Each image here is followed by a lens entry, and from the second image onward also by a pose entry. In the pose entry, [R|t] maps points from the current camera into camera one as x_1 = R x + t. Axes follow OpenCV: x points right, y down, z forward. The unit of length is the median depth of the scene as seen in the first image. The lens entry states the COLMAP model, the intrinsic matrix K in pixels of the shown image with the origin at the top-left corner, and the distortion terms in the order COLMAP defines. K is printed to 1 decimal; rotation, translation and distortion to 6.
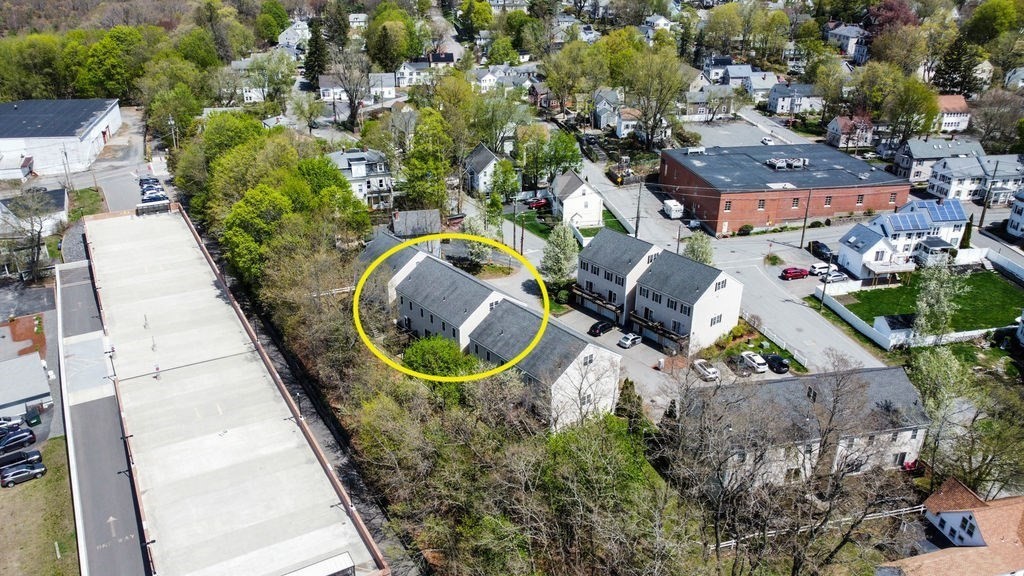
lens RADIAL K [[767.4, 0, 512.0], [0, 767.4, 288.0], [0, 0, 1]] dist [-0.004557, -0.002349]
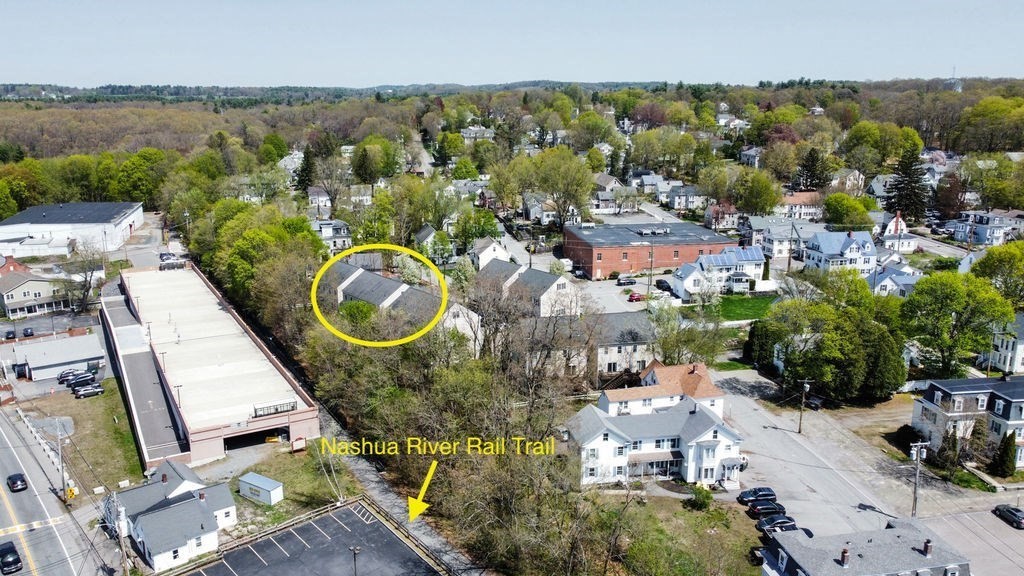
lens RADIAL K [[767.4, 0, 512.0], [0, 767.4, 288.0], [0, 0, 1]] dist [-0.004557, -0.002349]
pose [[0.999950, -0.006781, 0.007338, 0.080334], [0.007945, 0.984998, -0.172380, 0.123564], [-0.006059, 0.172430, 0.985003, -0.223714]]
